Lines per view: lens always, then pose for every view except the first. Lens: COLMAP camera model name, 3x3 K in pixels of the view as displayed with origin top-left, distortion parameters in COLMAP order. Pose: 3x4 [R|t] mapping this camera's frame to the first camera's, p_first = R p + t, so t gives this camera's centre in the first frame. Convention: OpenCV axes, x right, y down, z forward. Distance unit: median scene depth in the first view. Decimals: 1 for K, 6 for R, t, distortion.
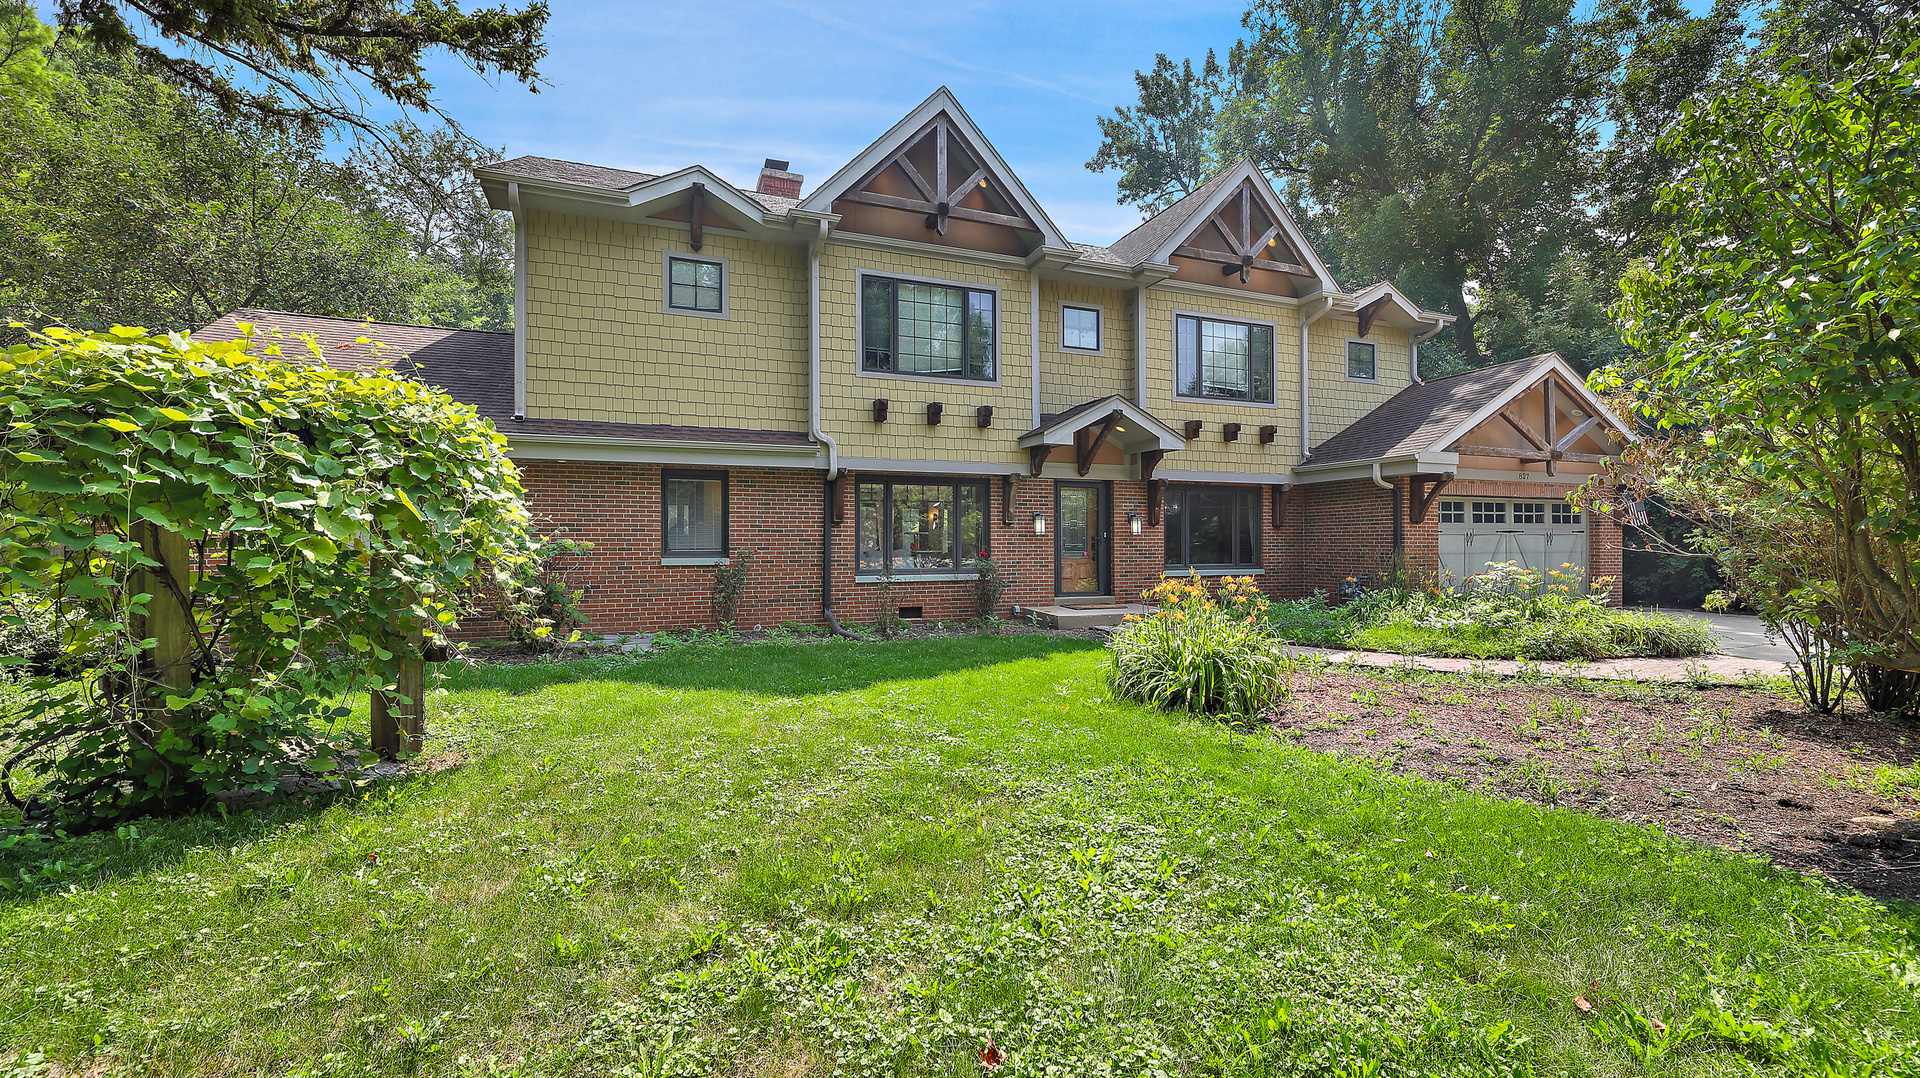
lens RADIAL K [[789.0, 0, 960.0], [0, 789.0, 539.0], [0, 0, 1]] dist [-0.000673, -0.000109]
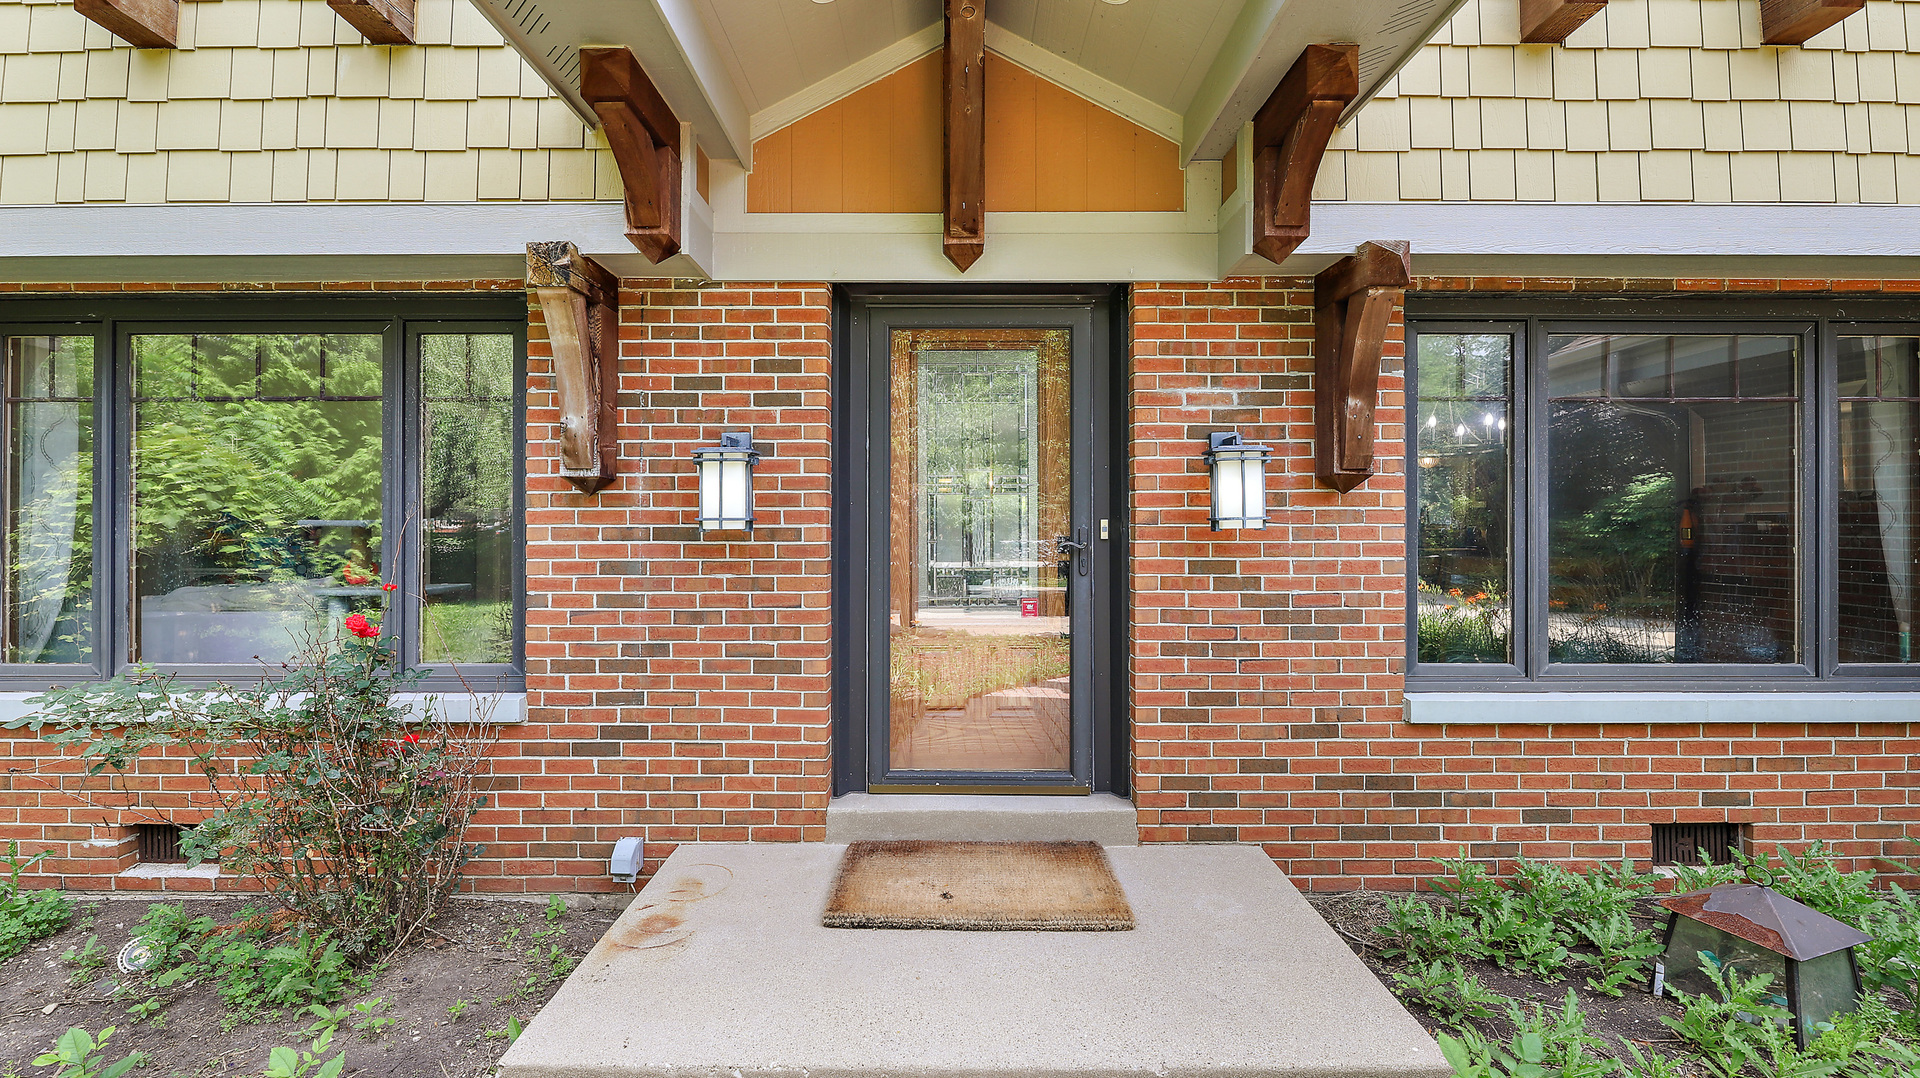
lens RADIAL K [[789.0, 0, 960.0], [0, 789.0, 539.0], [0, 0, 1]] dist [-0.000673, -0.000109]
pose [[0.930880, 0.003916, -0.365304, 0.231088], [0.001653, 0.999887, 0.014929, -0.005975], [0.365322, -0.014501, 0.930768, 0.775090]]
